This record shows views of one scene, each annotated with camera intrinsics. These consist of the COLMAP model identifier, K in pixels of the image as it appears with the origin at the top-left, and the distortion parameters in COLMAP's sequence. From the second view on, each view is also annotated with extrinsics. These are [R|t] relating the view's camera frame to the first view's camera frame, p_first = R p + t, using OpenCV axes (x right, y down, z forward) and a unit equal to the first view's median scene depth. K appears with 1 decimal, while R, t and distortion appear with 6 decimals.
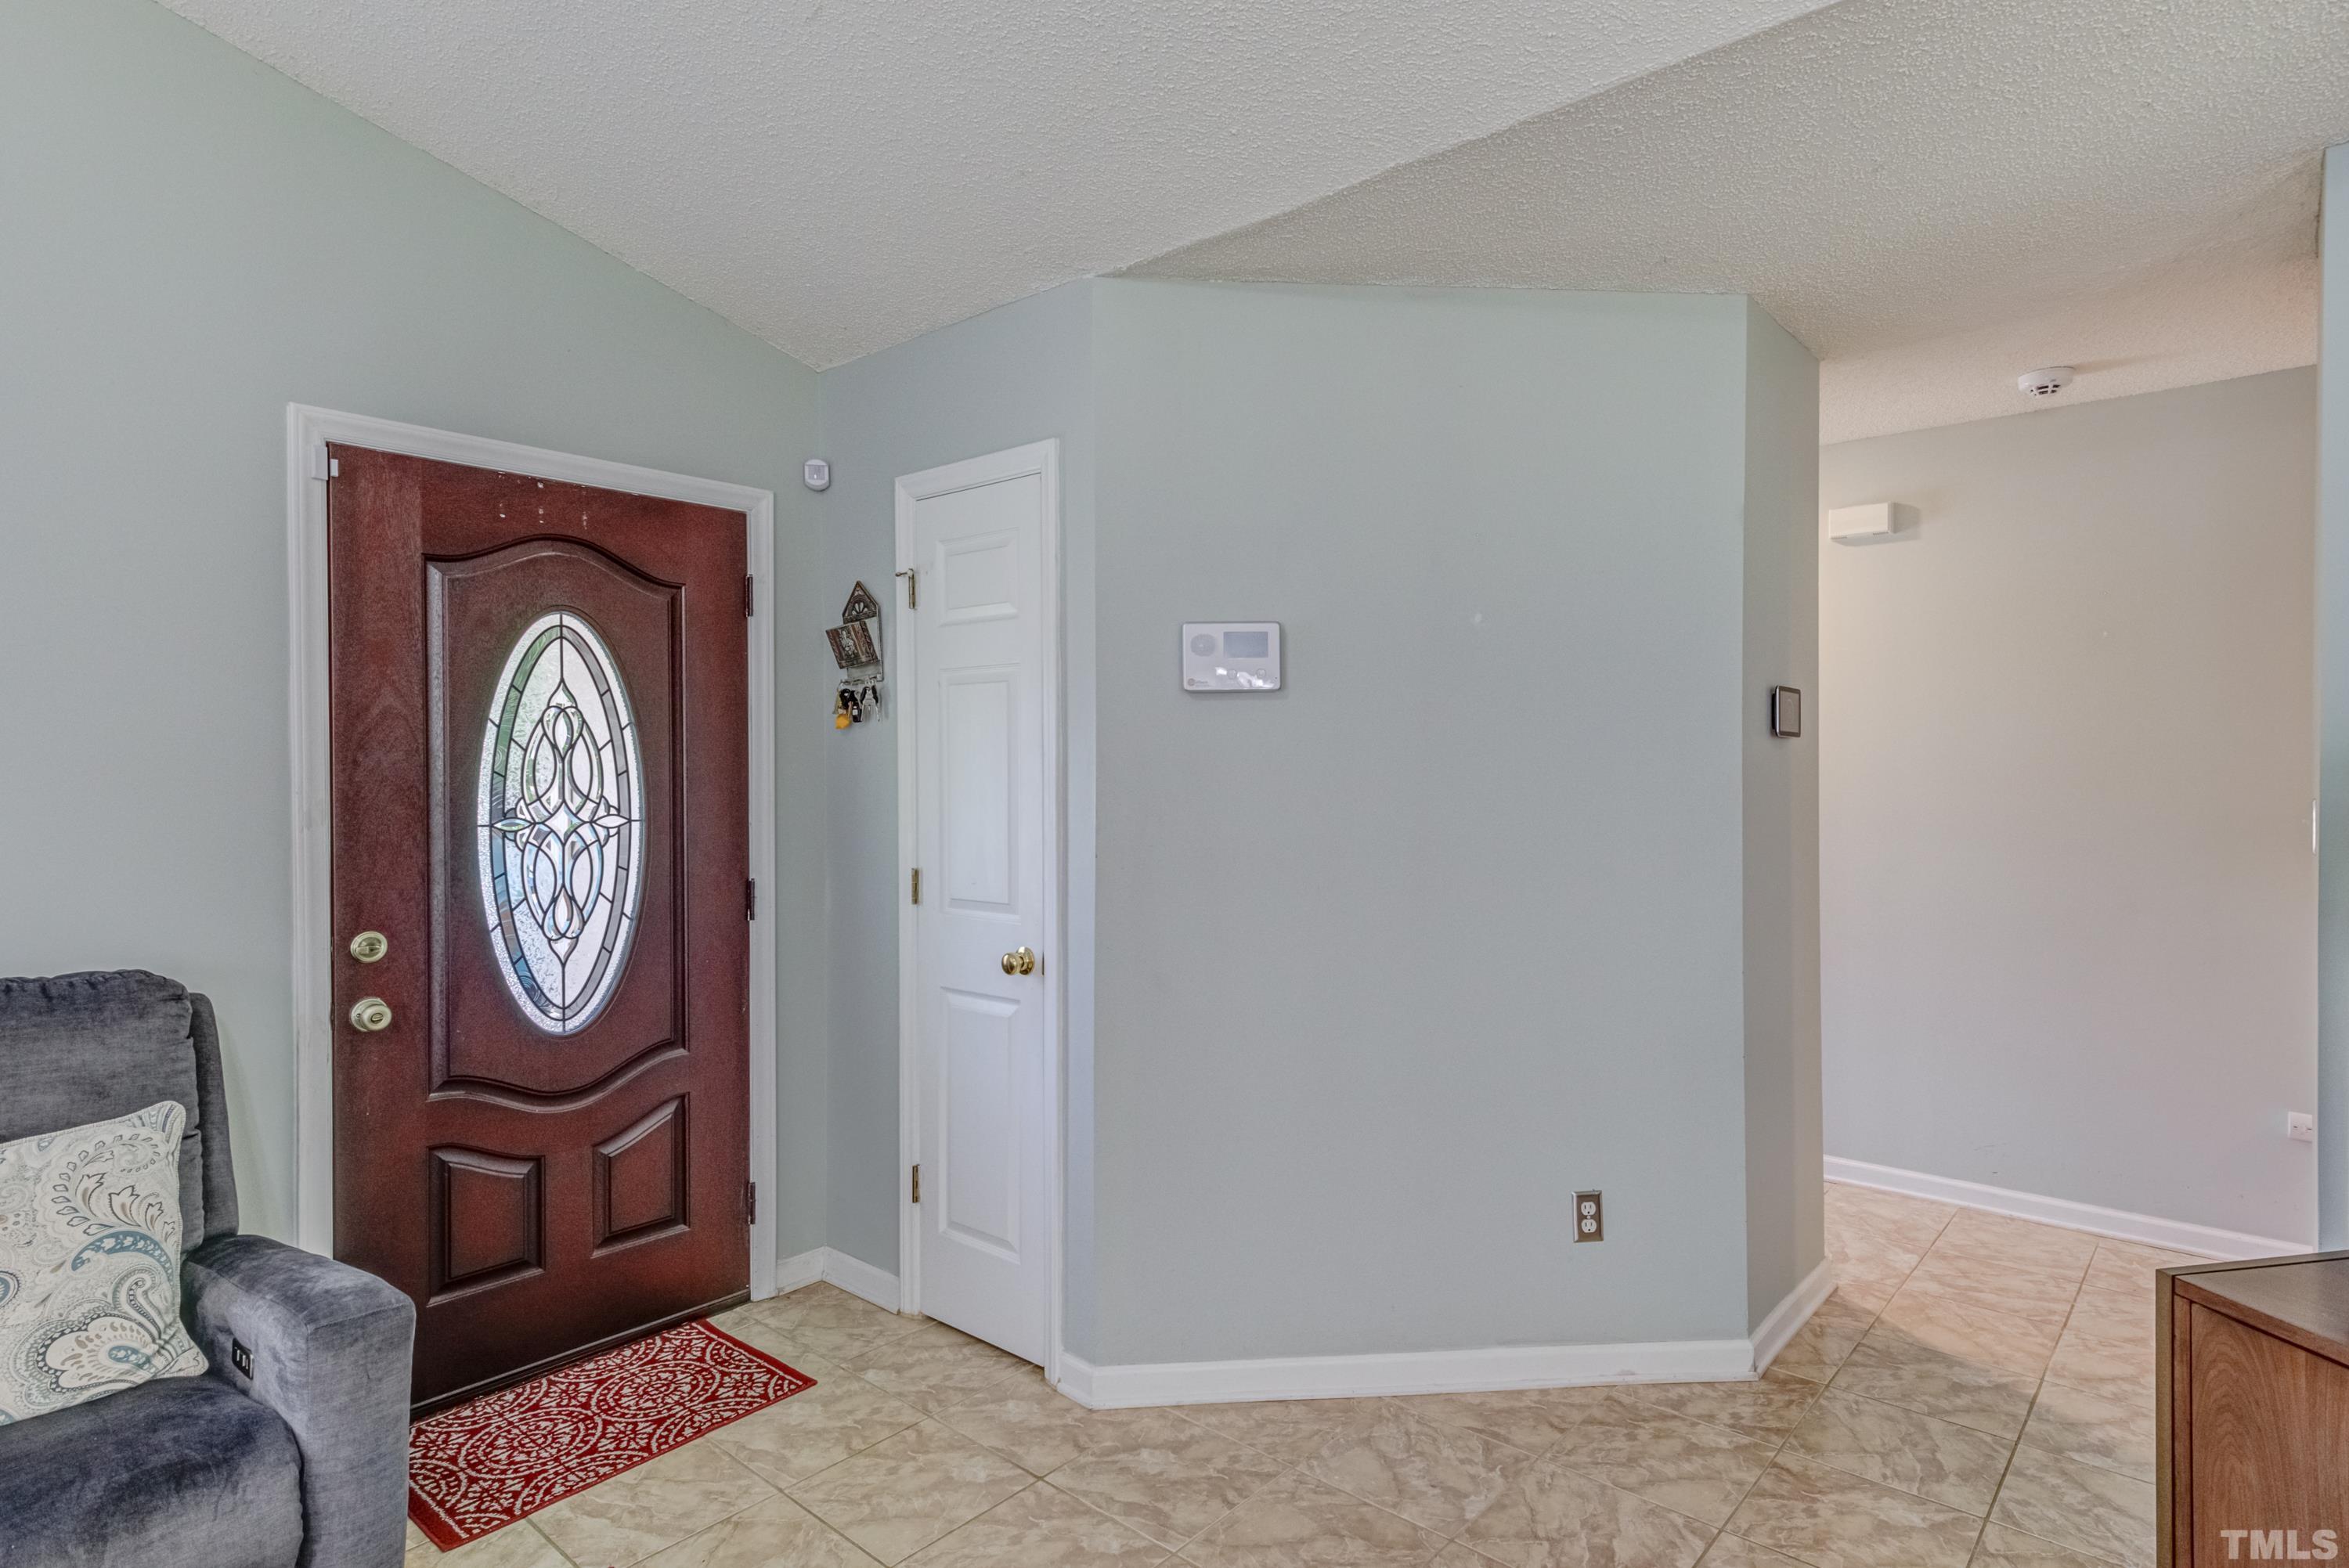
lens RADIAL K [[1219.3, 0, 1173.0], [0, 1219.3, 772.2], [0, 0, 1]] dist [0.026223, -0.005545]
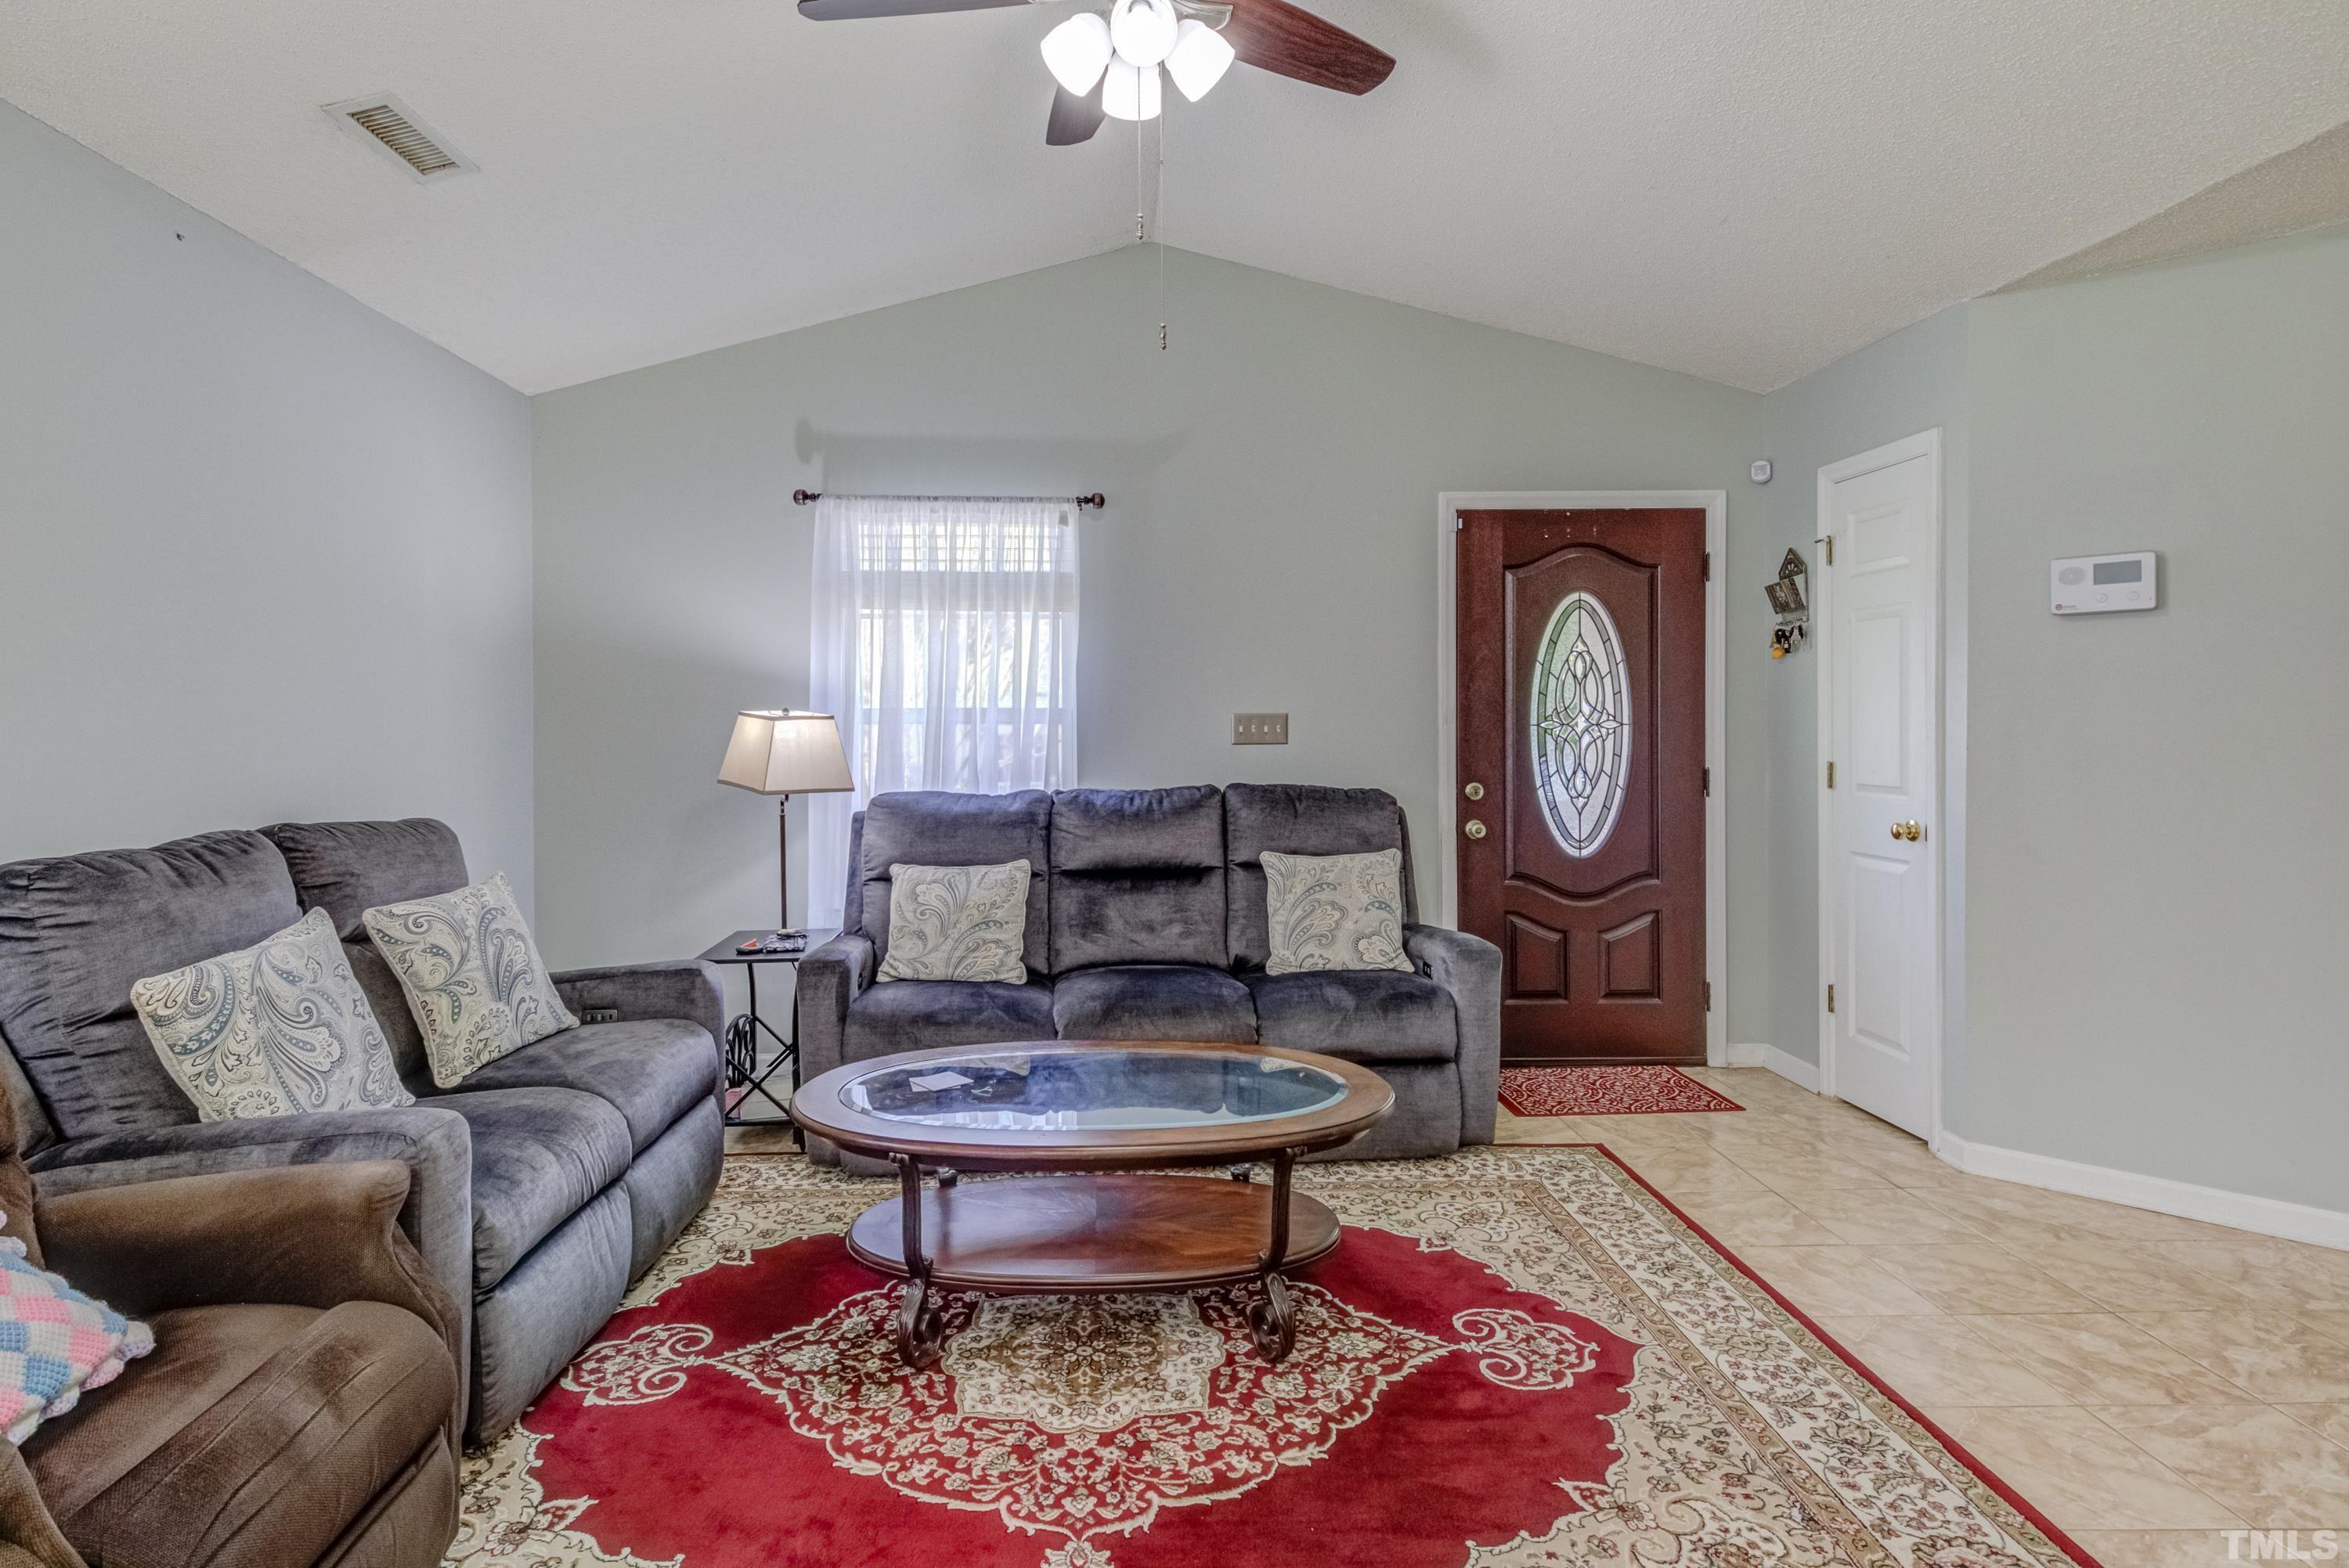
lens RADIAL K [[1219.3, 0, 1137.2], [0, 1219.3, 732.7], [0, 0, 1]] dist [0.026223, -0.005545]
pose [[0.675781, 0.007423, -0.737065, 0.294780], [-0.001057, 0.999958, 0.009102, 0.040395], [0.737102, -0.005372, 0.675760, -0.511817]]
